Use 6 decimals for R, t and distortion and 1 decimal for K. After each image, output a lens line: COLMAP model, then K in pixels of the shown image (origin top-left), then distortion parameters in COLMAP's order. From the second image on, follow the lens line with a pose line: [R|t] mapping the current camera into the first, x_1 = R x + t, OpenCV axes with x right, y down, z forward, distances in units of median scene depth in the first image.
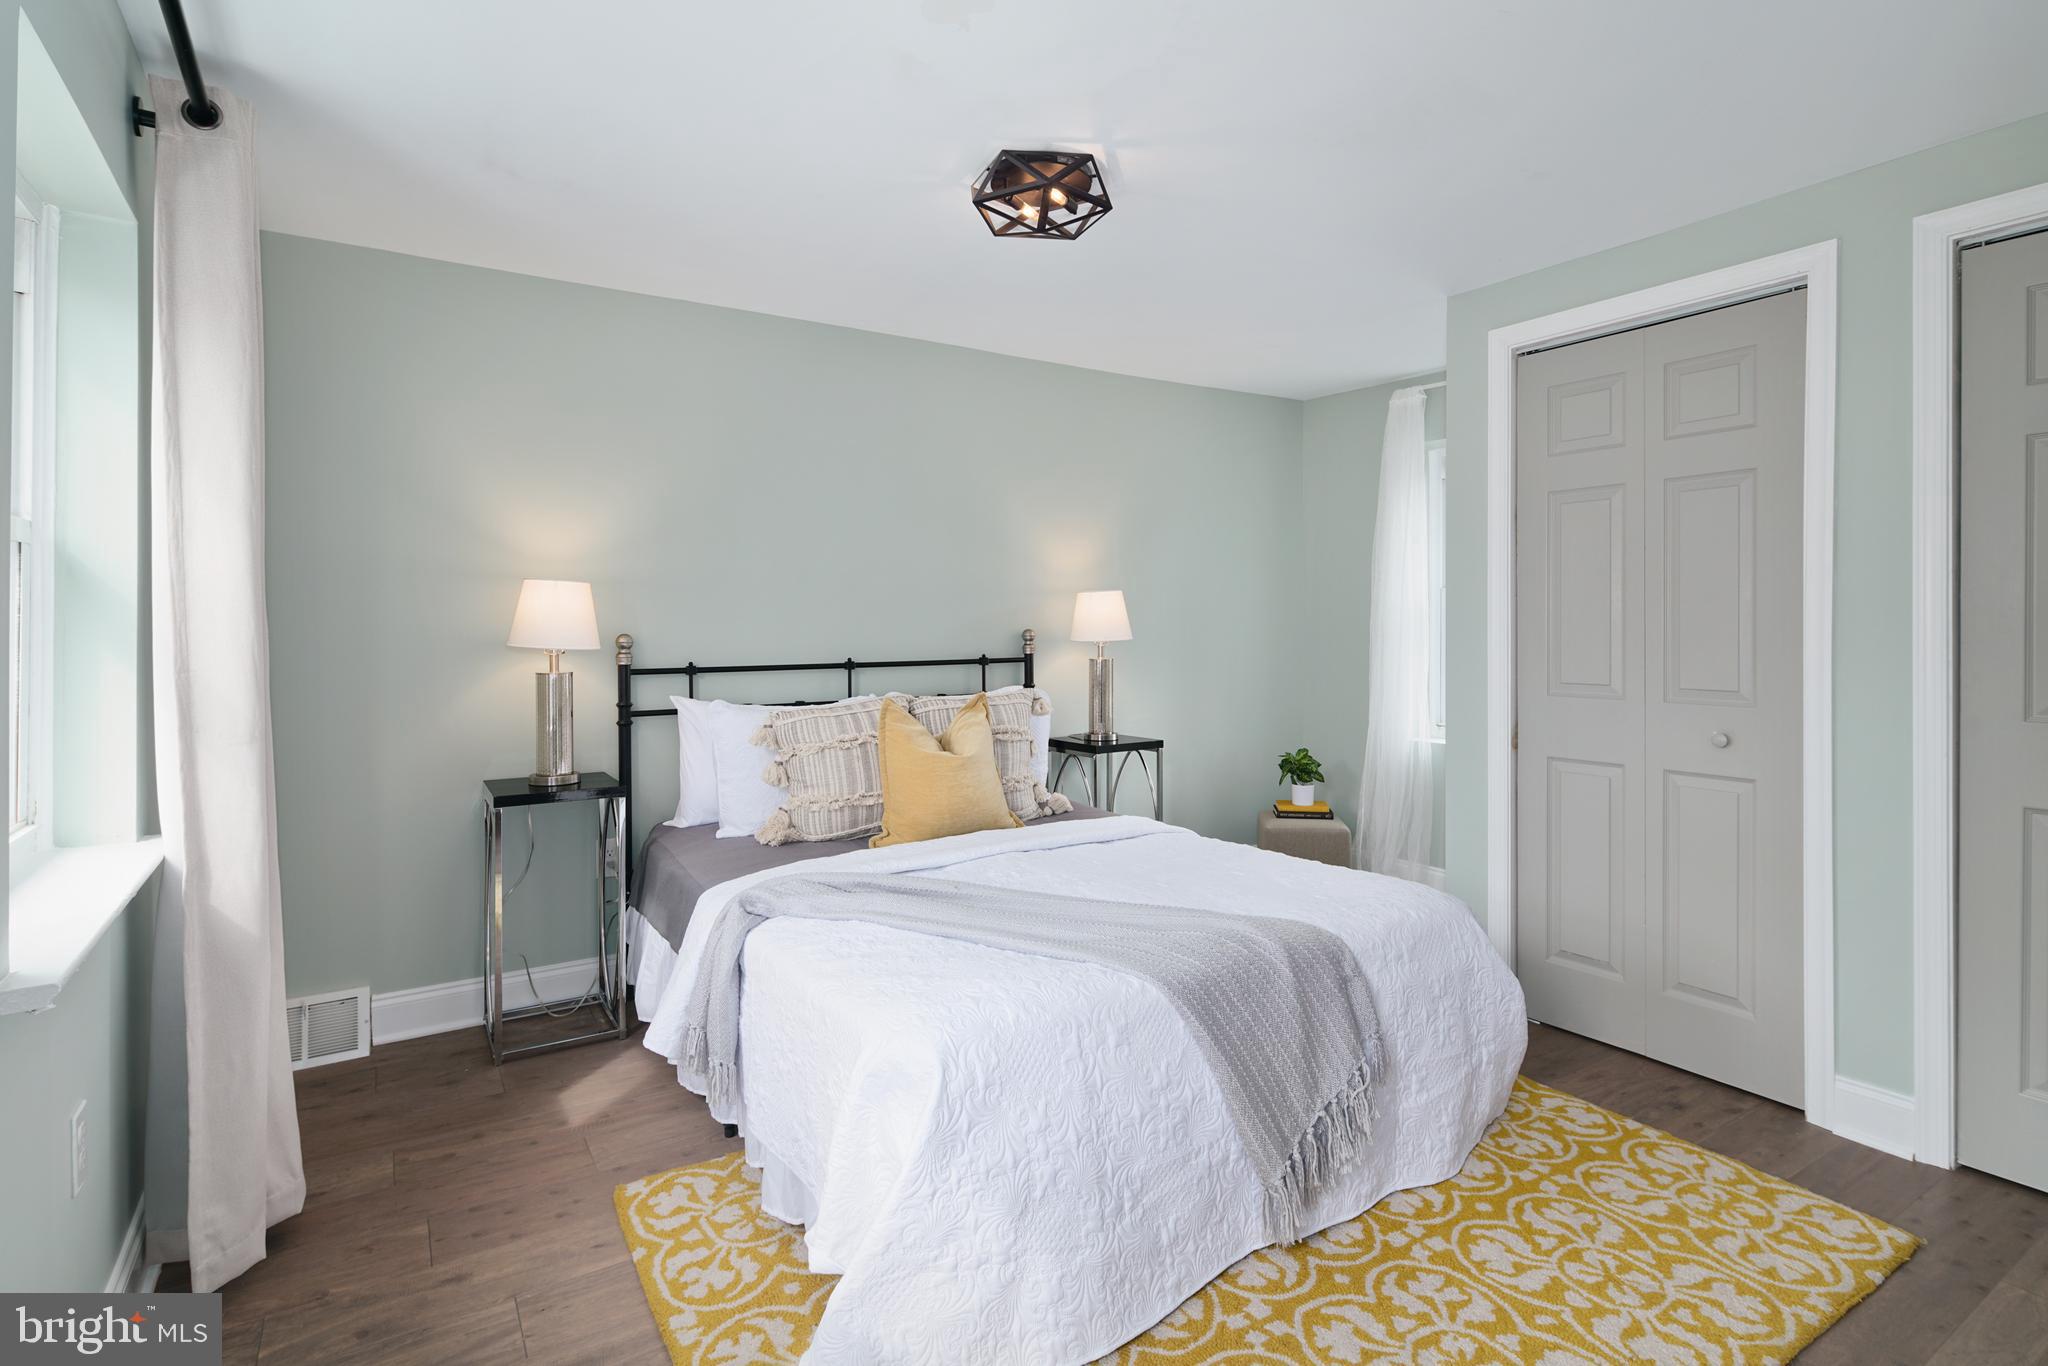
lens RADIAL K [[1013.7, 0, 993.9], [0, 1013.7, 629.0], [0, 0, 1]] dist [0.004737, -0.005091]
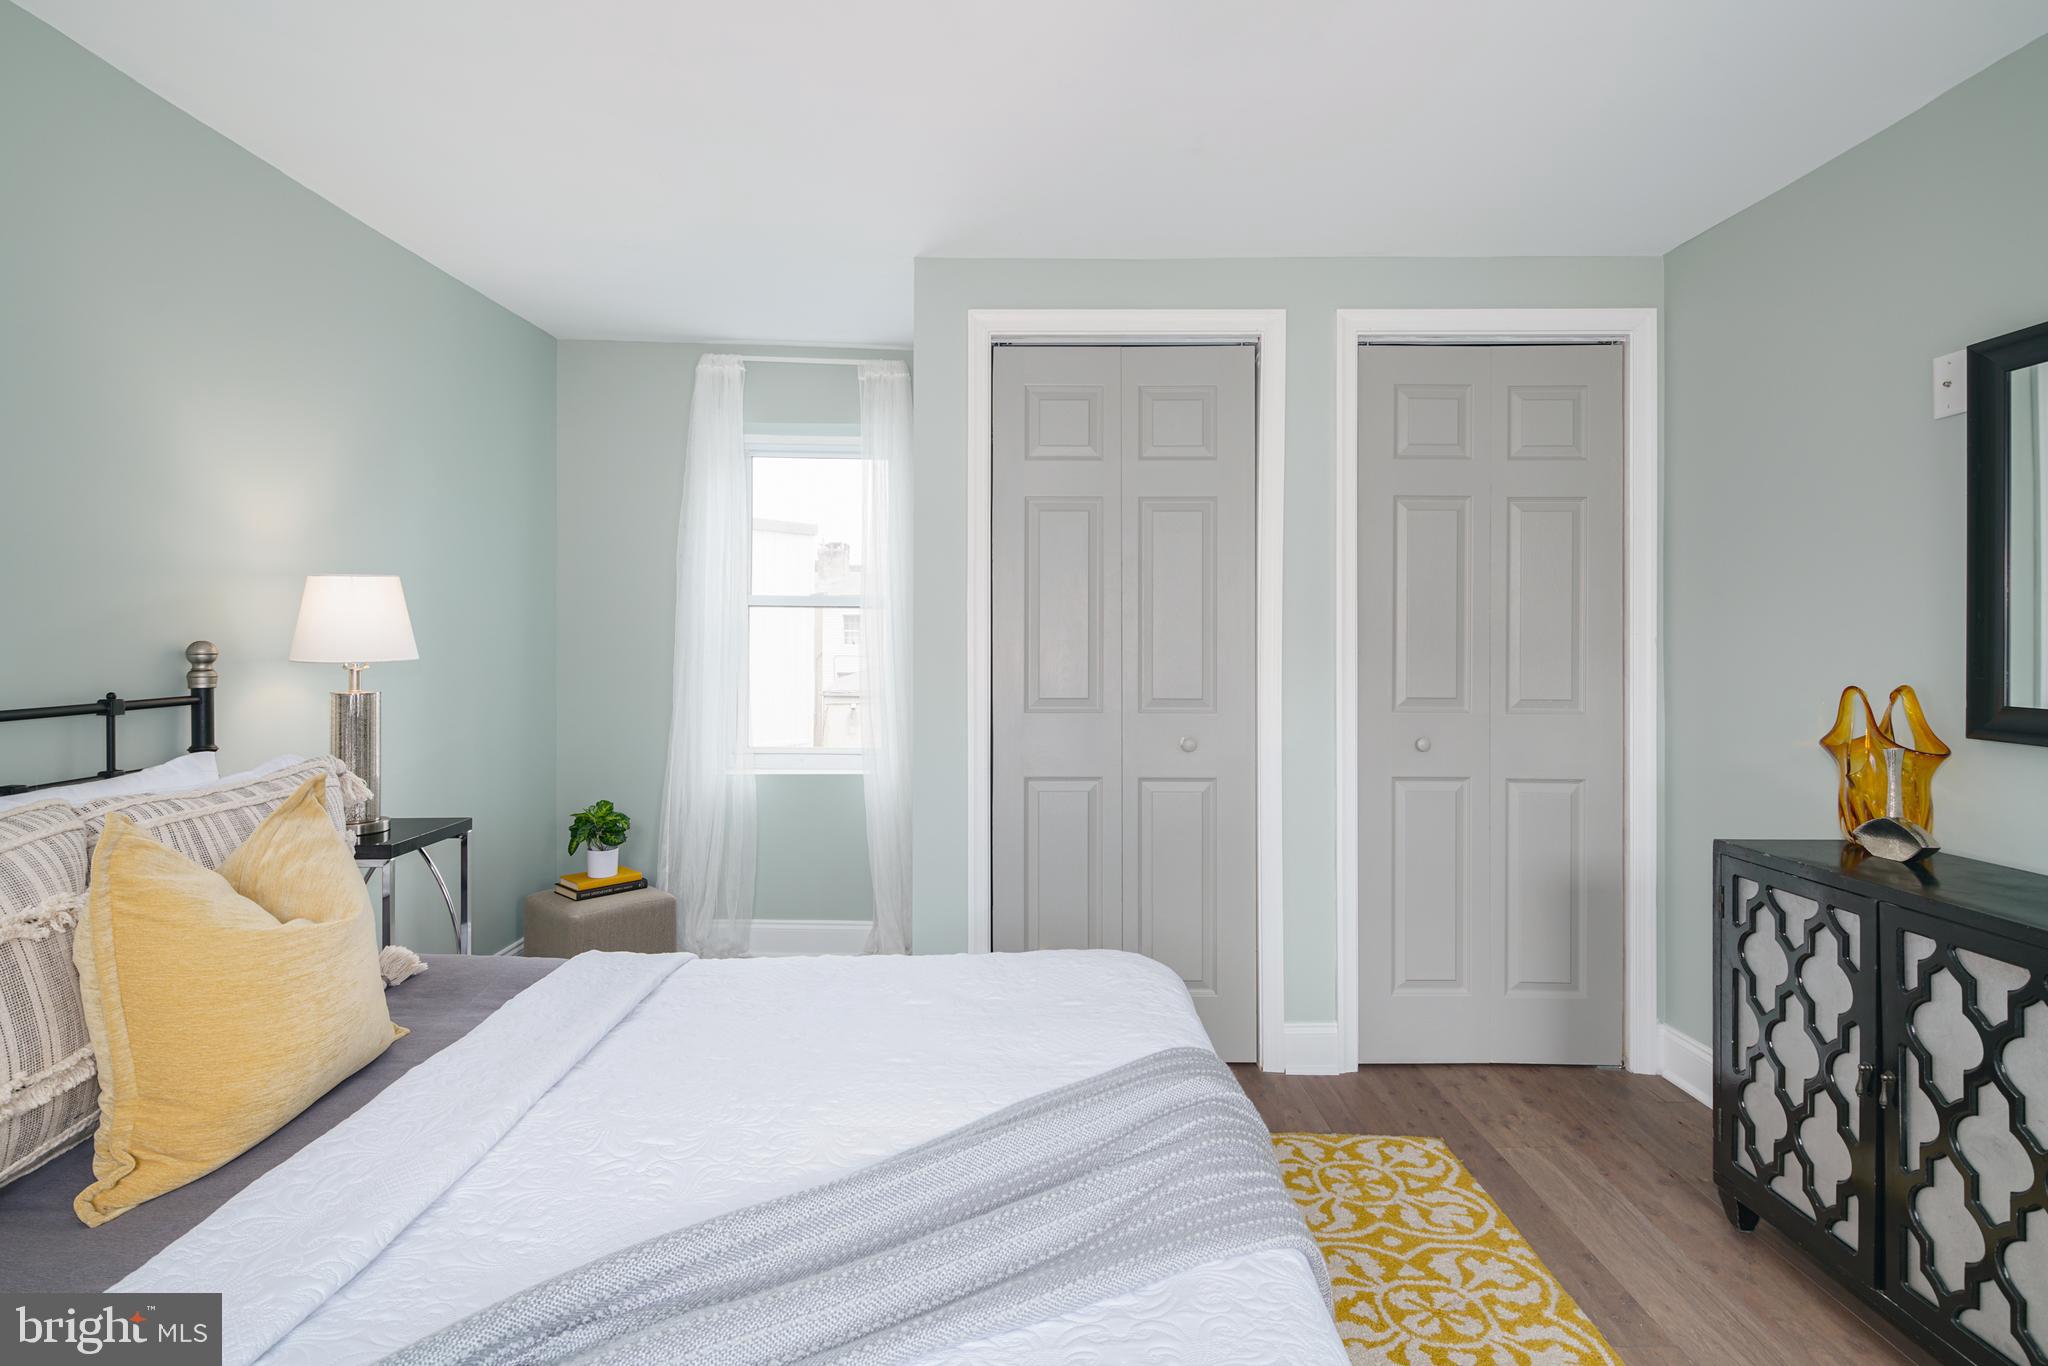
lens RADIAL K [[1013.7, 0, 1024.4], [0, 1013.7, 640.4], [0, 0, 1]] dist [0.004737, -0.005091]
pose [[0.520368, 0.003703, 0.853934, -0.328453], [-0.001111, 0.999993, -0.003660, 0.002505], [-0.853941, 0.000955, 0.520368, 0.647484]]
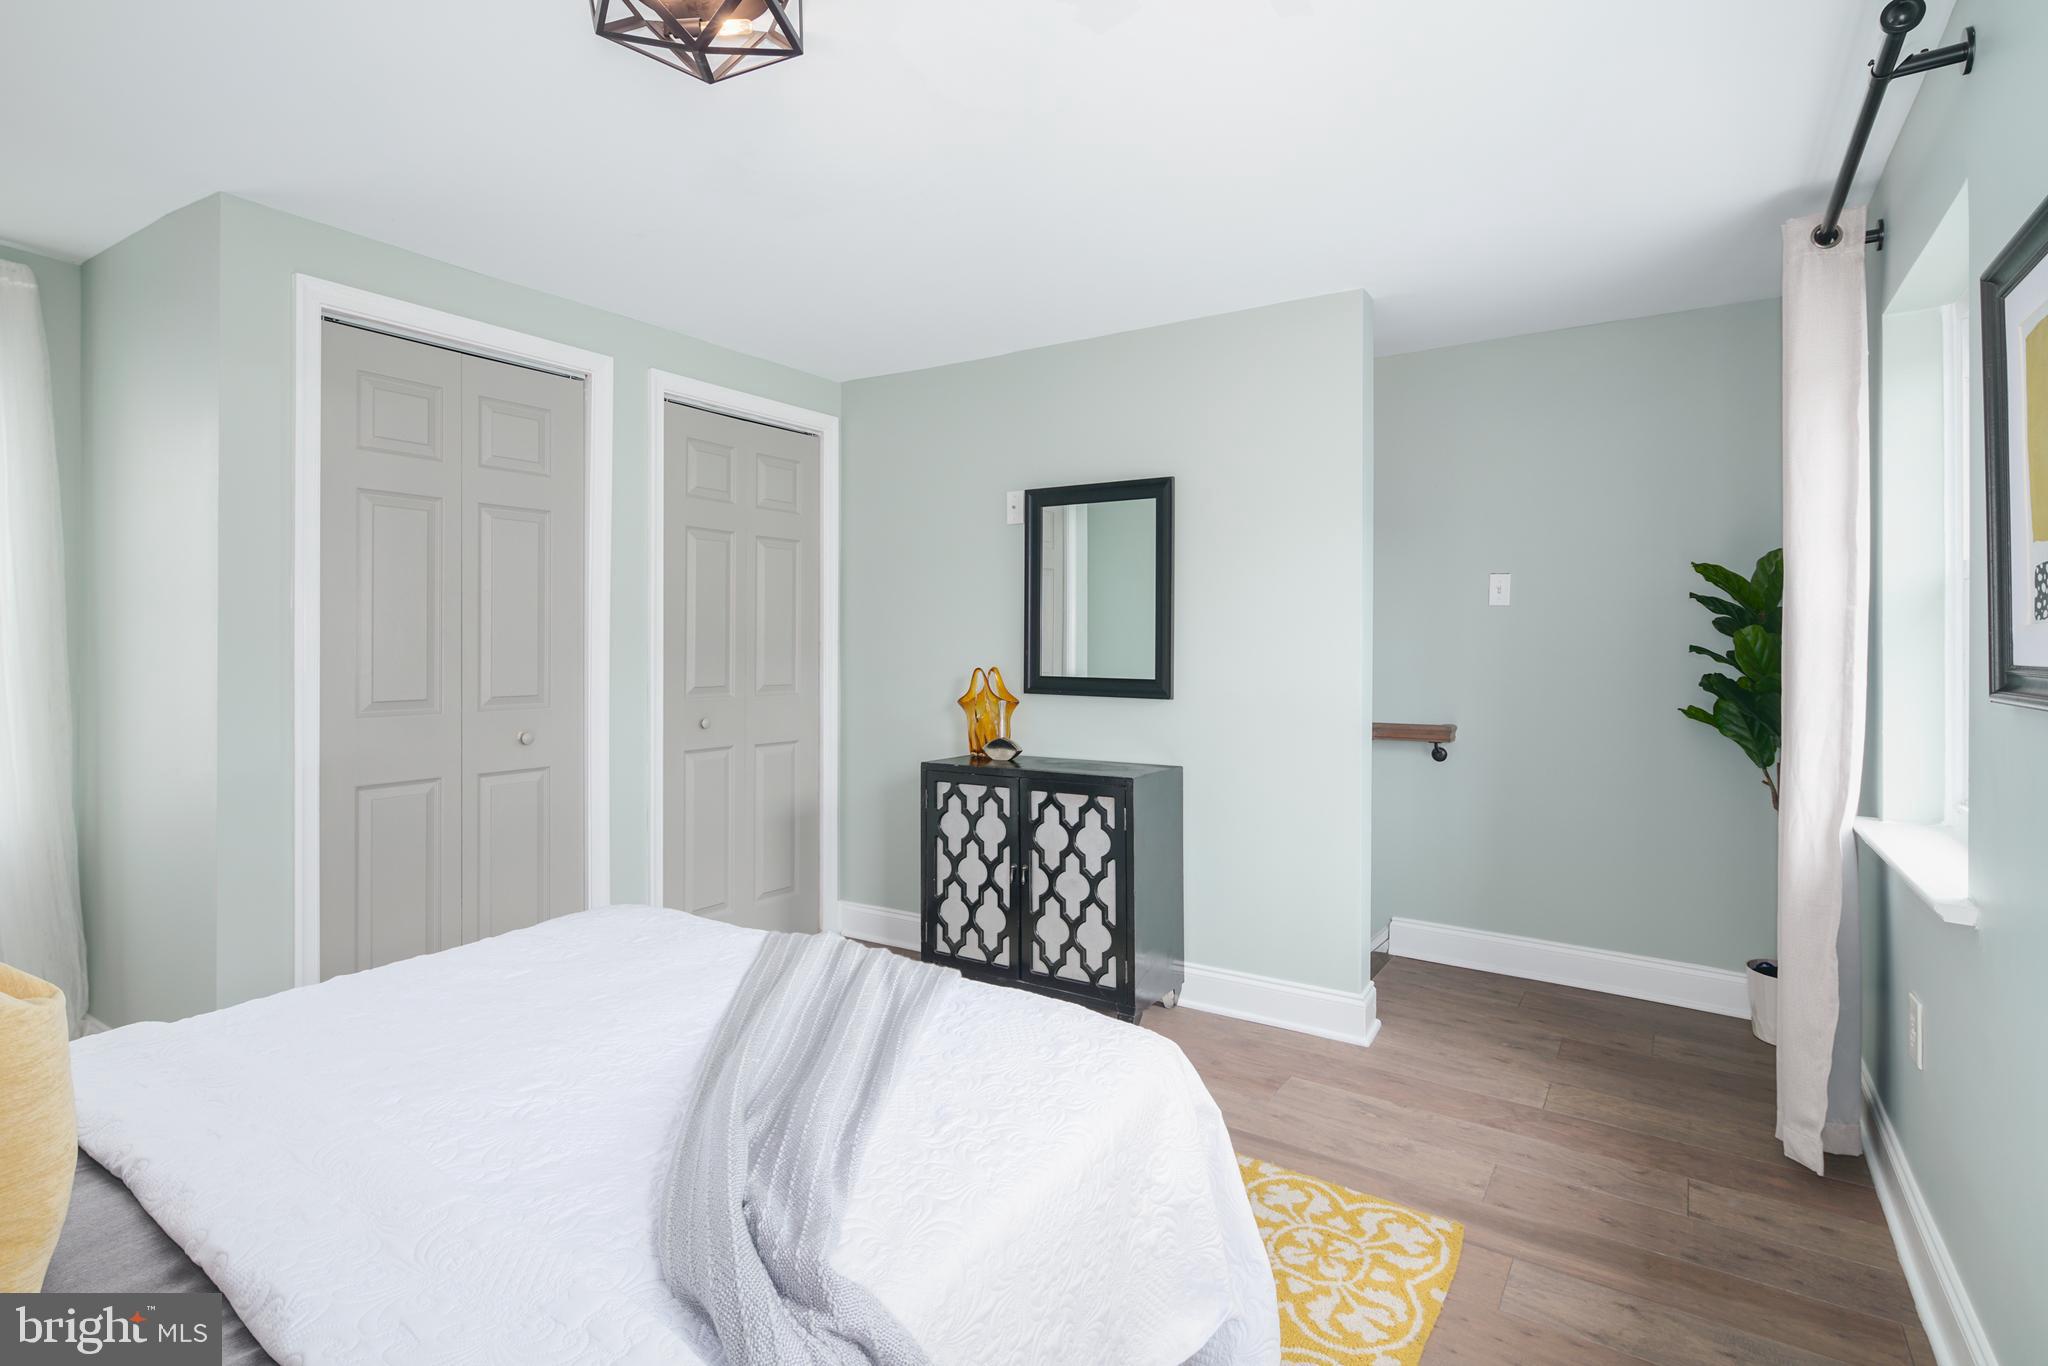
lens RADIAL K [[1013.7, 0, 1029.0], [0, 1013.7, 642.4], [0, 0, 1]] dist [0.004737, -0.005091]
pose [[-0.437388, 0.000857, 0.899273, -0.645501], [-0.000507, 0.999999, -0.001200, 0.000431], [-0.899273, -0.000981, -0.437387, 1.092349]]
